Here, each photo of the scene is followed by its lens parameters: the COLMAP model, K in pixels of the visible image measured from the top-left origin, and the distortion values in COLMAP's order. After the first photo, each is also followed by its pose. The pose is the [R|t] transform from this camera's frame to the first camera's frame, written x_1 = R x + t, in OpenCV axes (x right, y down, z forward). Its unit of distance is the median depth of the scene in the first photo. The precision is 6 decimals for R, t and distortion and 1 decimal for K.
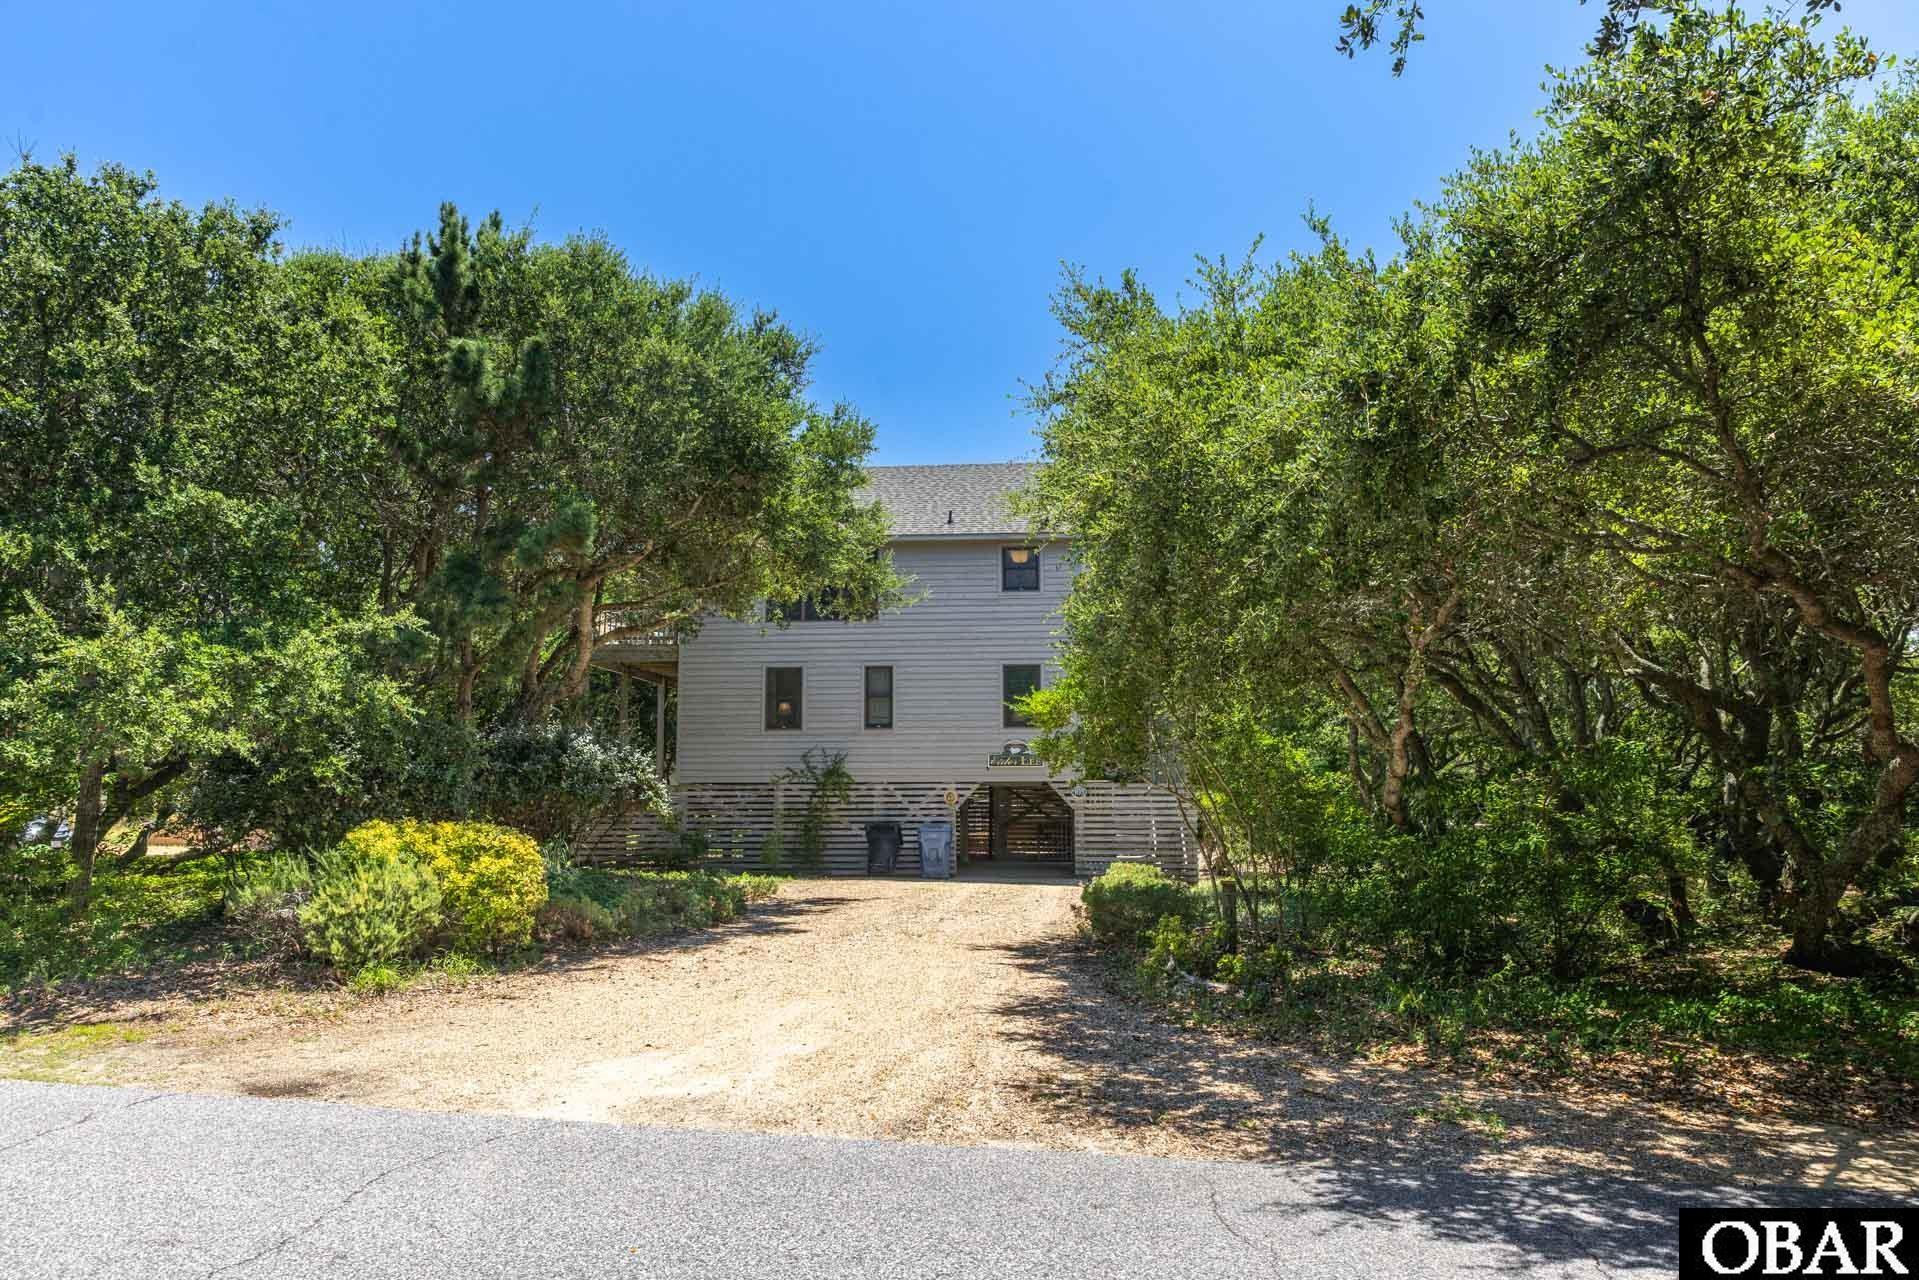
lens RADIAL K [[1259.1, 0, 967.1], [0, 1259.1, 641.4], [0, 0, 1]] dist [0.023718, 0.001253]
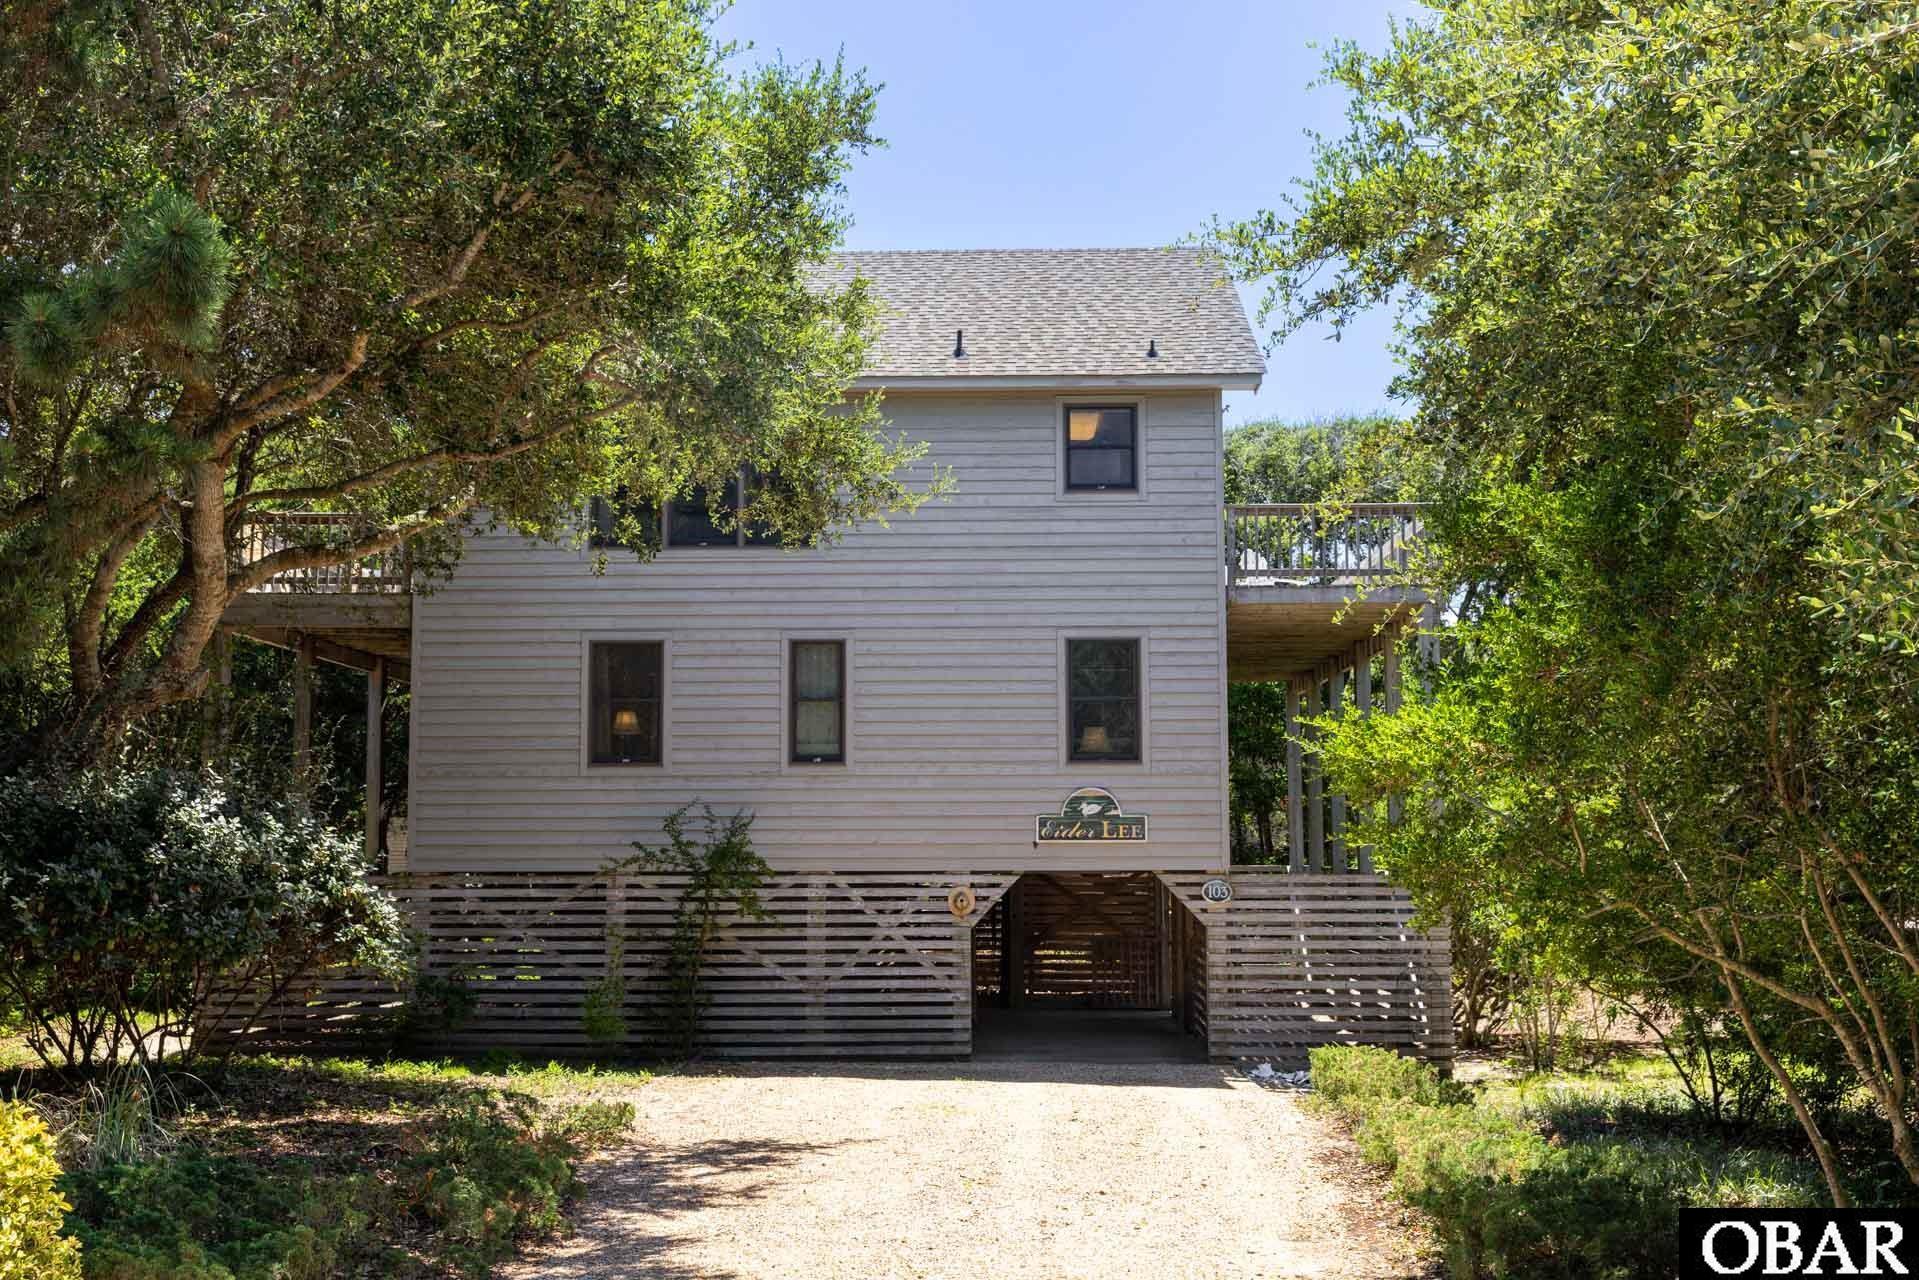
lens RADIAL K [[2071.8, 0, 959.5], [0, 2071.8, 640.0], [0, 0, 1]] dist [0.010531, 0.012074]
pose [[0.999230, 0.005292, 0.038865, -0.046839], [-0.006025, 0.999806, 0.018762, 0.004089], [-0.038758, -0.018982, 0.999068, 0.179780]]
